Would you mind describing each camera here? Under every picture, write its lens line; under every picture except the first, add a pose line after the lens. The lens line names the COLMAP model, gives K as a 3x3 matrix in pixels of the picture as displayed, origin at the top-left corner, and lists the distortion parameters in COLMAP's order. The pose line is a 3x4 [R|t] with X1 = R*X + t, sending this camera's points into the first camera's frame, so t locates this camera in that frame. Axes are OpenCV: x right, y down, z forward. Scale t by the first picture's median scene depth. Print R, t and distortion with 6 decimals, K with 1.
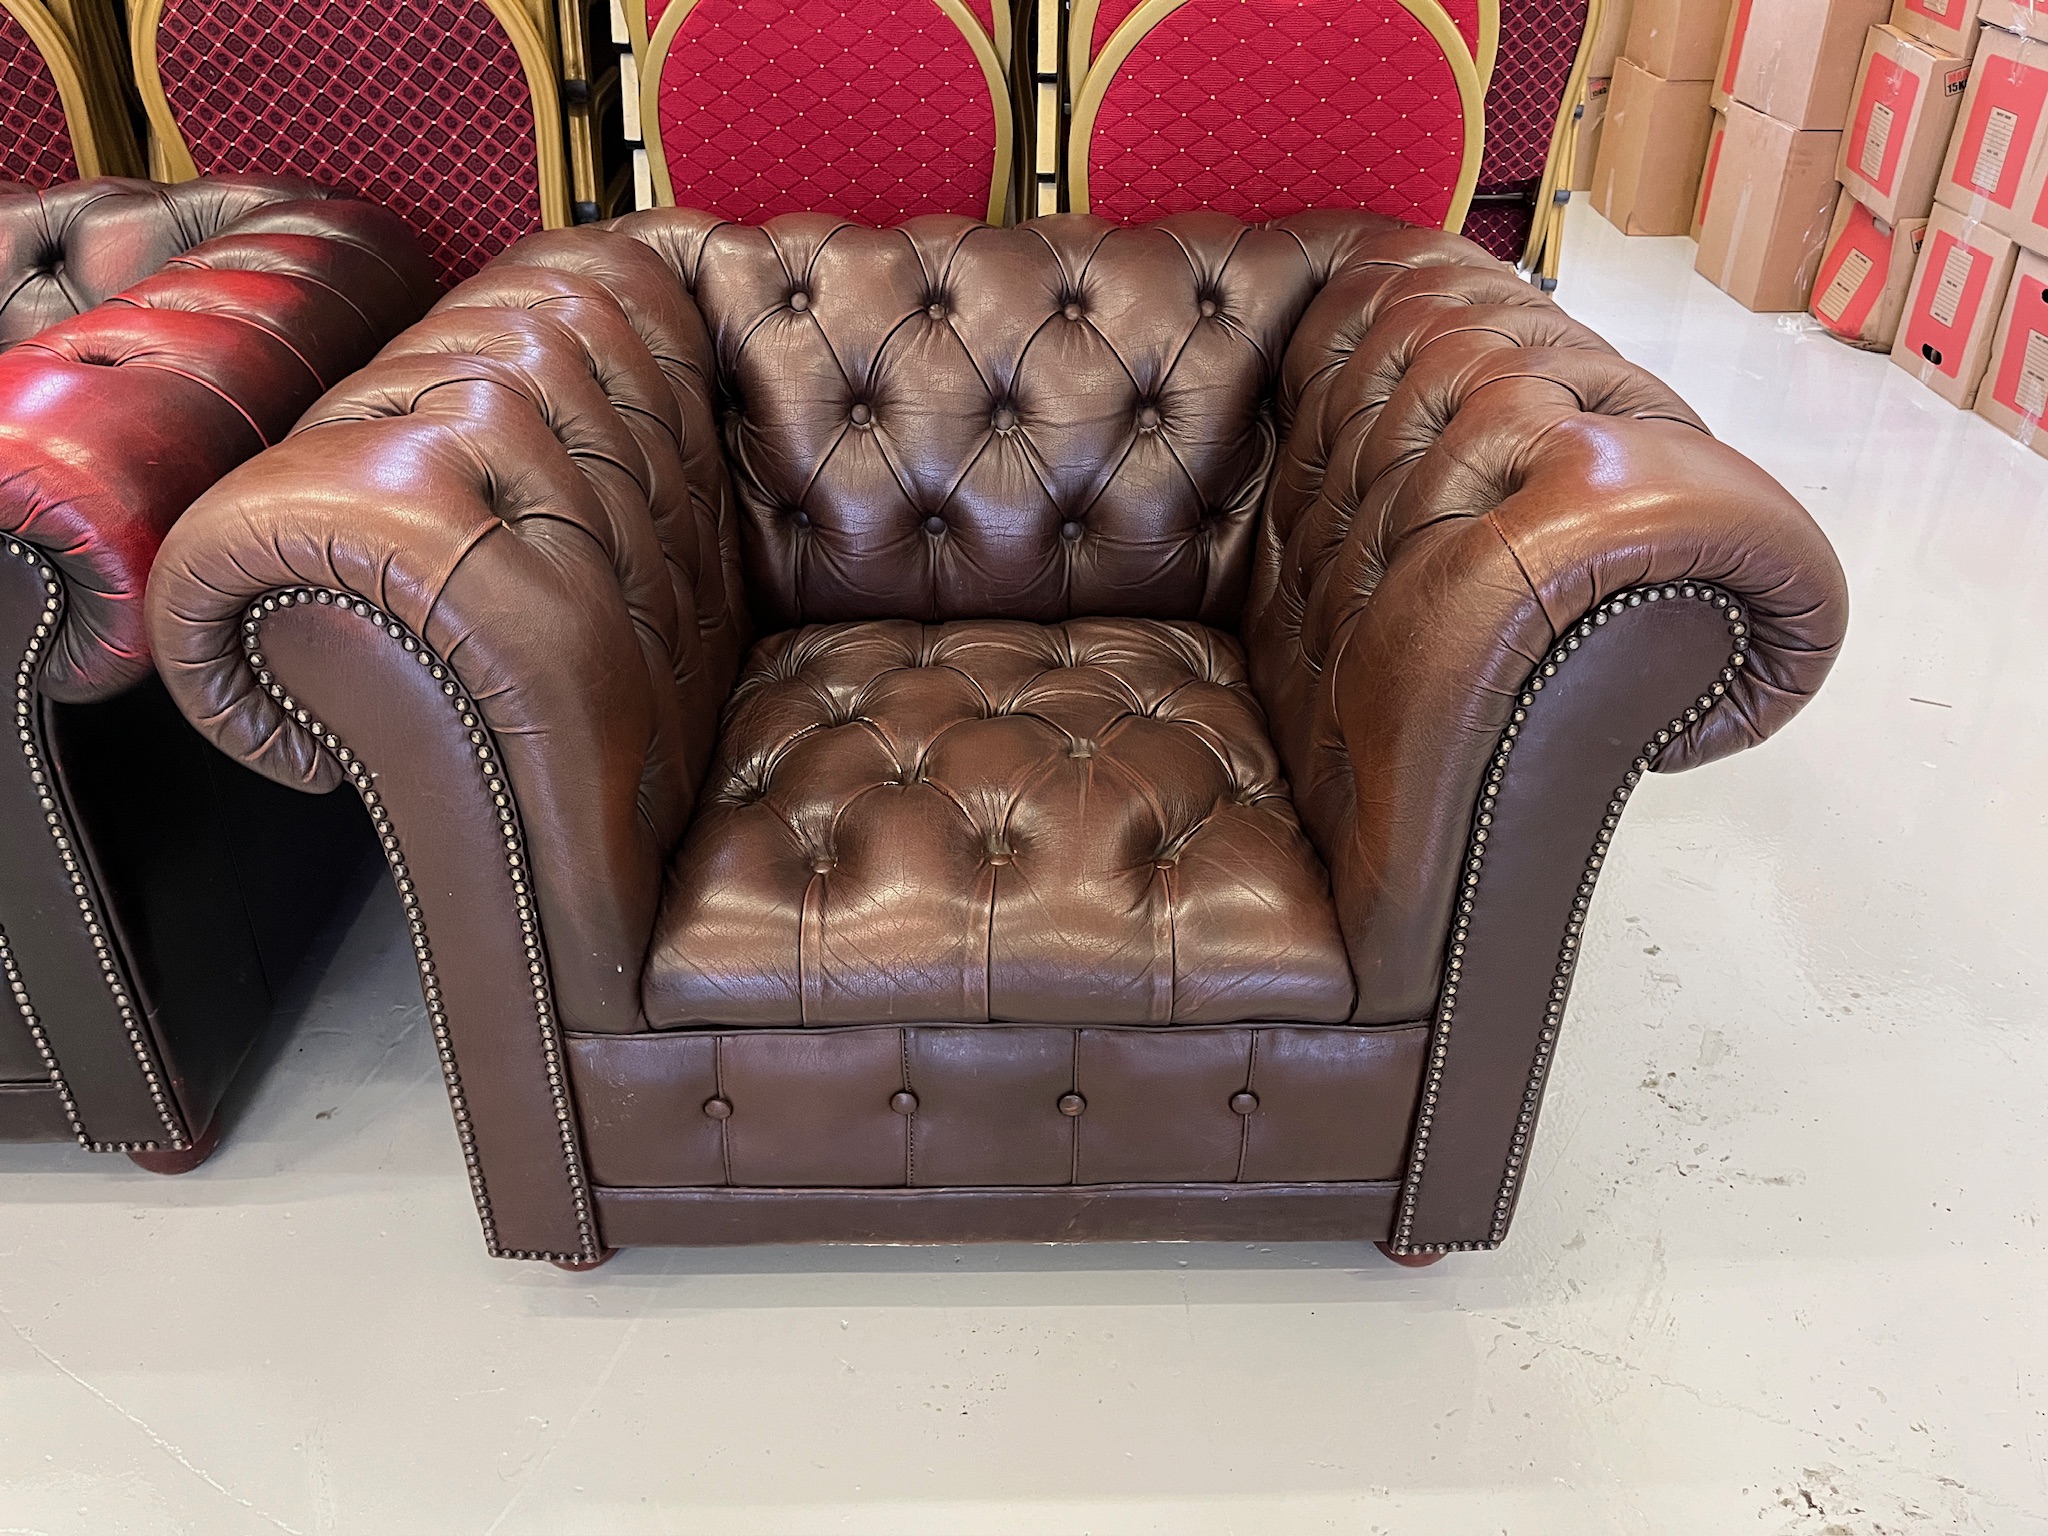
lens RADIAL K [[1583.9, 0, 1035.0], [0, 1583.9, 767.2], [0, 0, 1]] dist [0.028519, -0.050260]
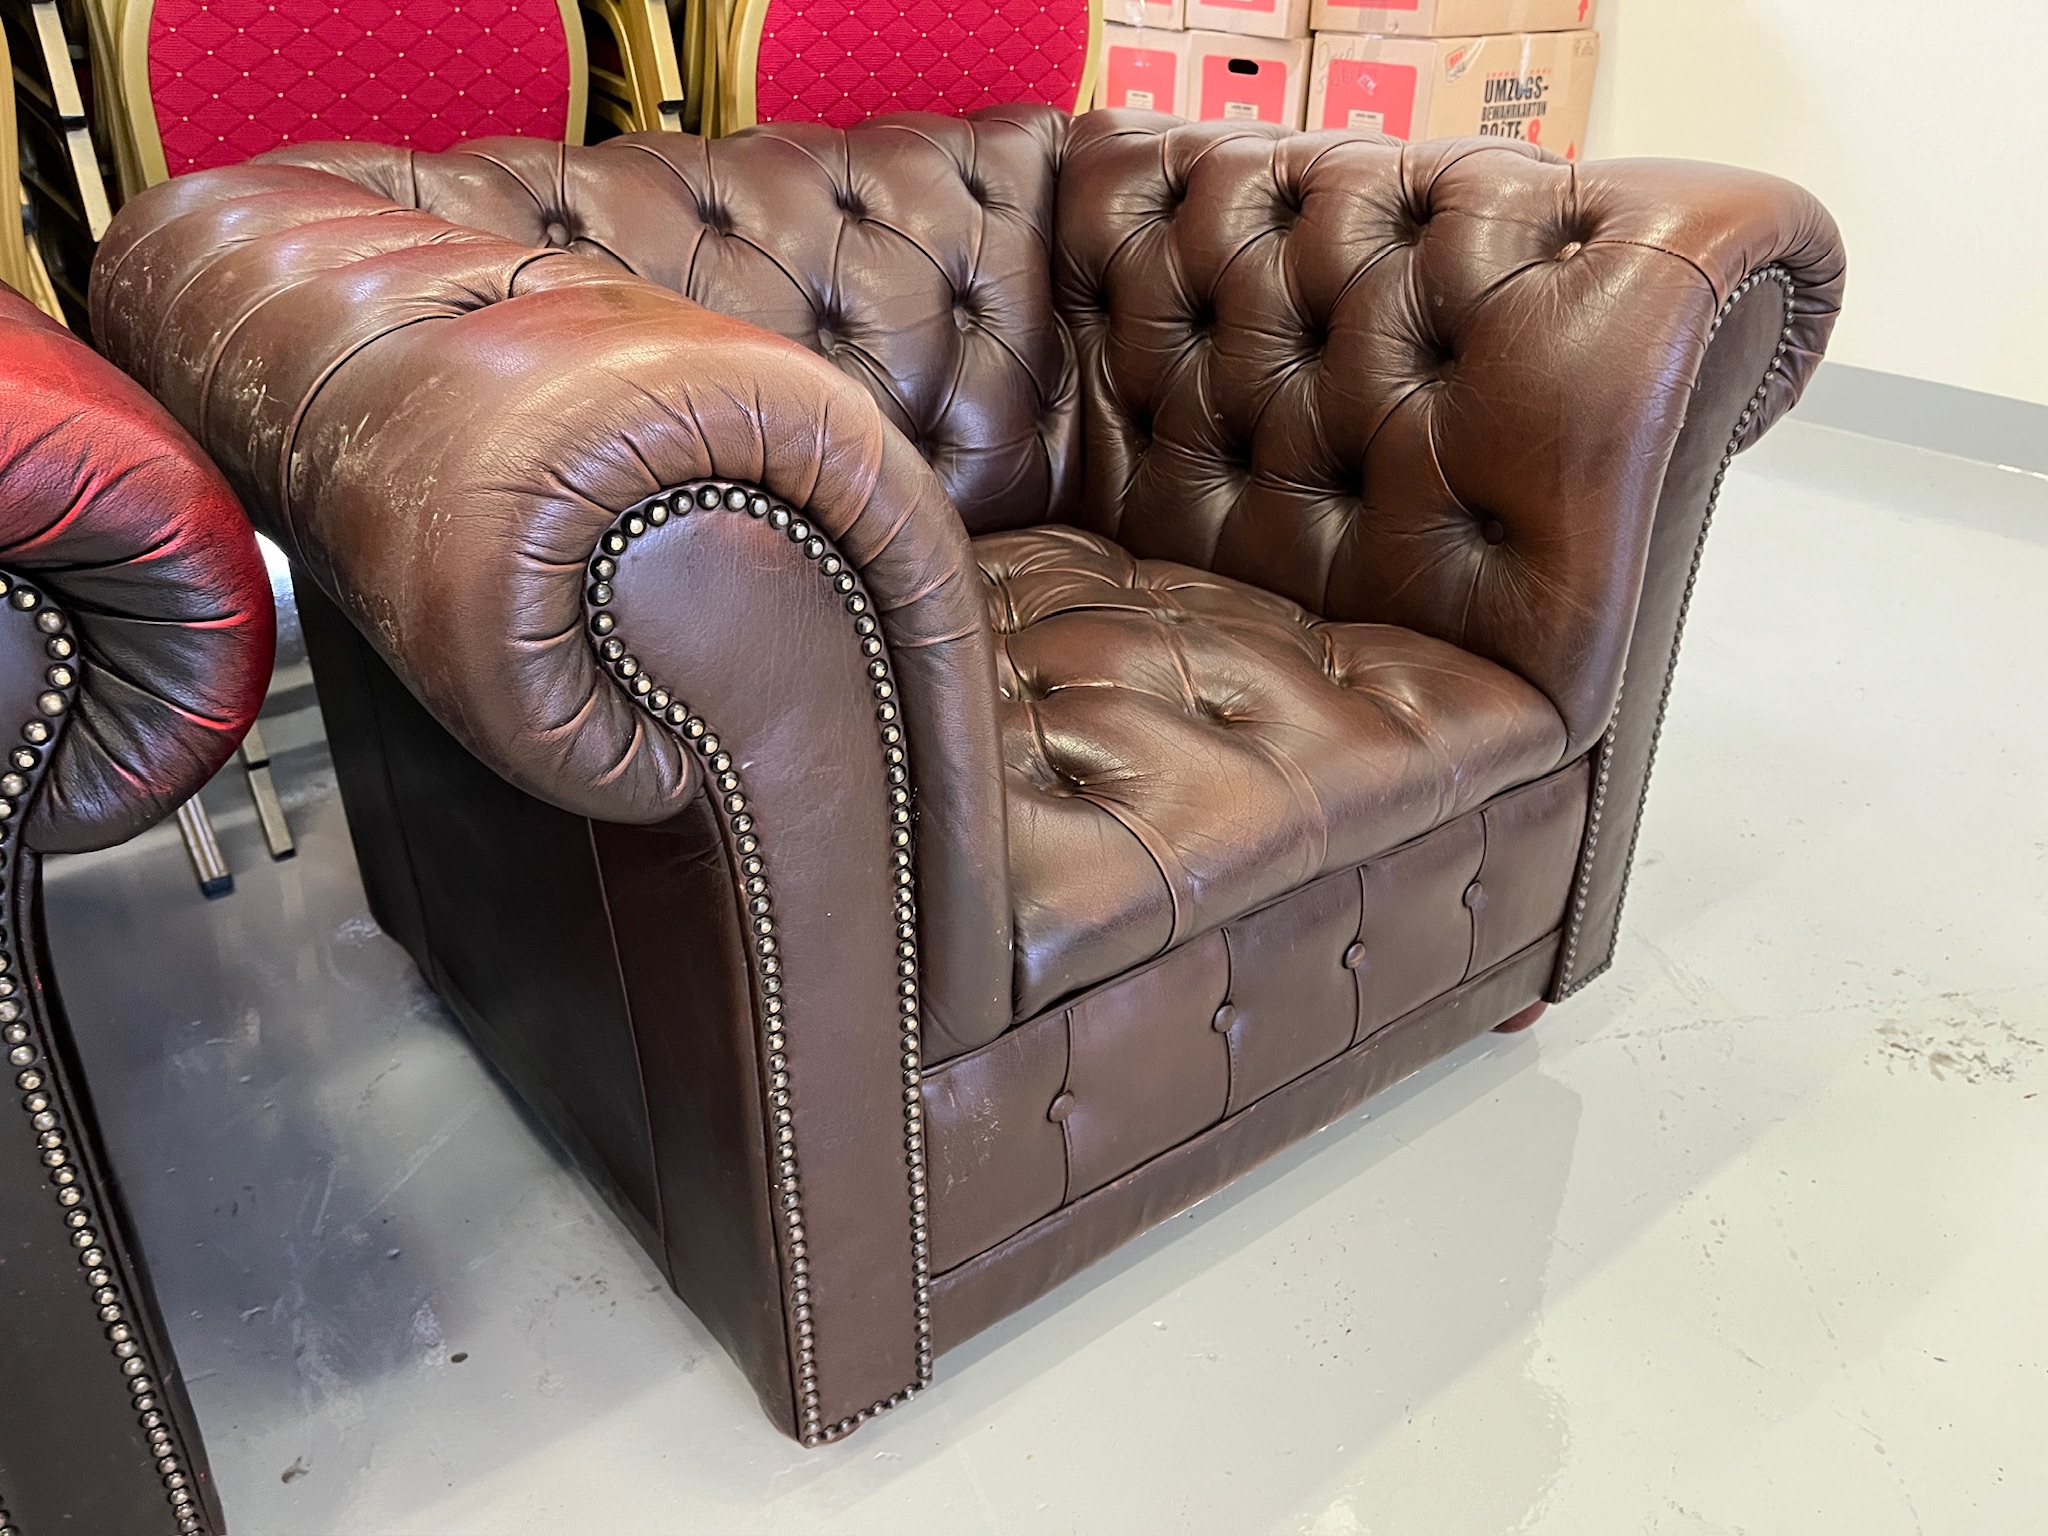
lens RADIAL K [[1583.9, 0, 1033.7], [0, 1583.9, 775.4], [0, 0, 1]] dist [0.028519, -0.050260]
pose [[0.788118, -0.281969, 0.547141, -0.552032], [0.317363, 0.947787, 0.031303, 0.021085], [-0.527400, 0.148972, 0.836455, 0.278102]]
